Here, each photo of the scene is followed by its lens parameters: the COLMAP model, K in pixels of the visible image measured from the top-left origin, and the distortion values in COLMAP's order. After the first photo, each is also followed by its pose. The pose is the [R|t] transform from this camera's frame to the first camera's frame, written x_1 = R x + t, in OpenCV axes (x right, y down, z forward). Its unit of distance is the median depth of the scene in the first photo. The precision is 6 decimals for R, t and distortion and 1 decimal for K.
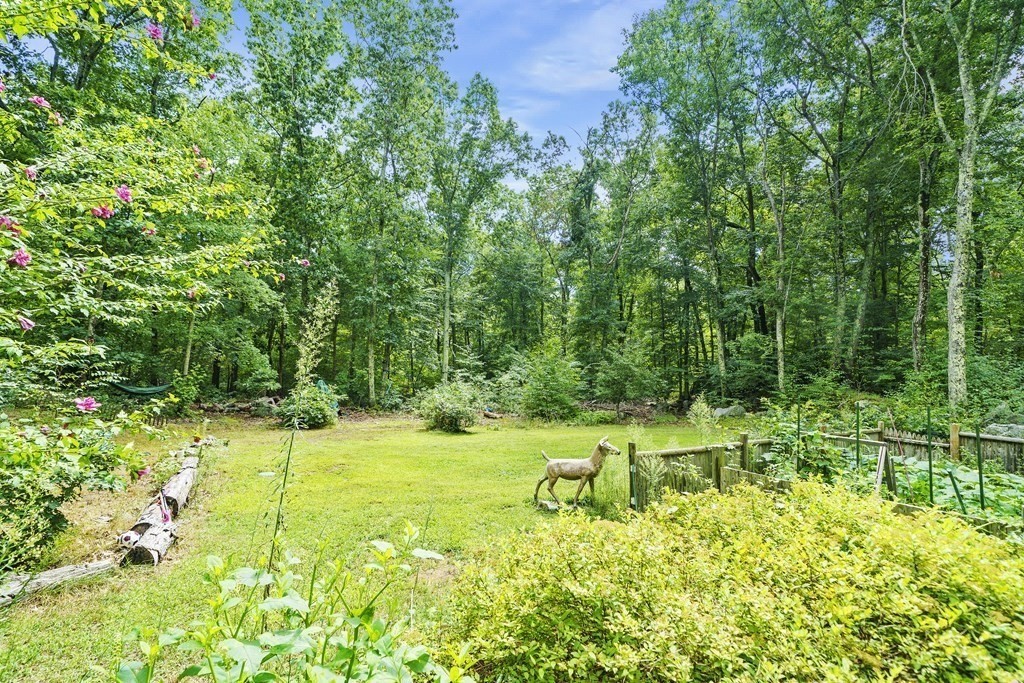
lens RADIAL K [[465.8, 0, 511.3], [0, 465.8, 342.2], [0, 0, 1]] dist [0.005271, -0.000924]
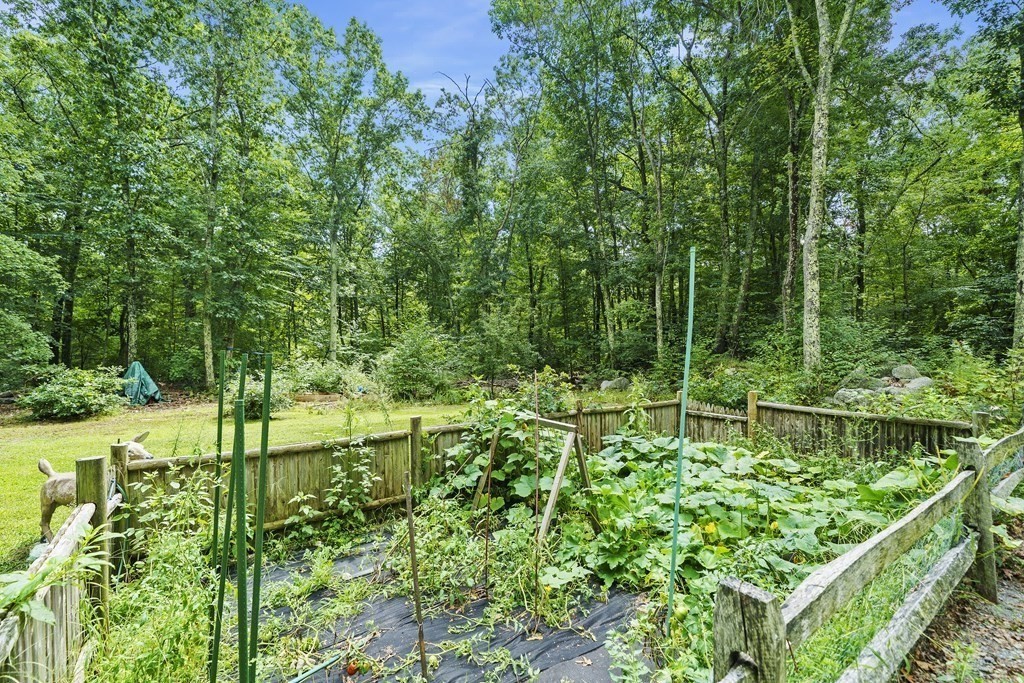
lens RADIAL K [[449.3, 0, 512.4], [0, 449.3, 341.7], [0, 0, 1]] dist [-0.001673, 0.000417]
pose [[0.995671, -0.021657, 0.090386, 0.189947], [0.017791, 0.998901, 0.043366, 0.020318], [-0.091226, -0.041570, 0.994962, 0.115996]]
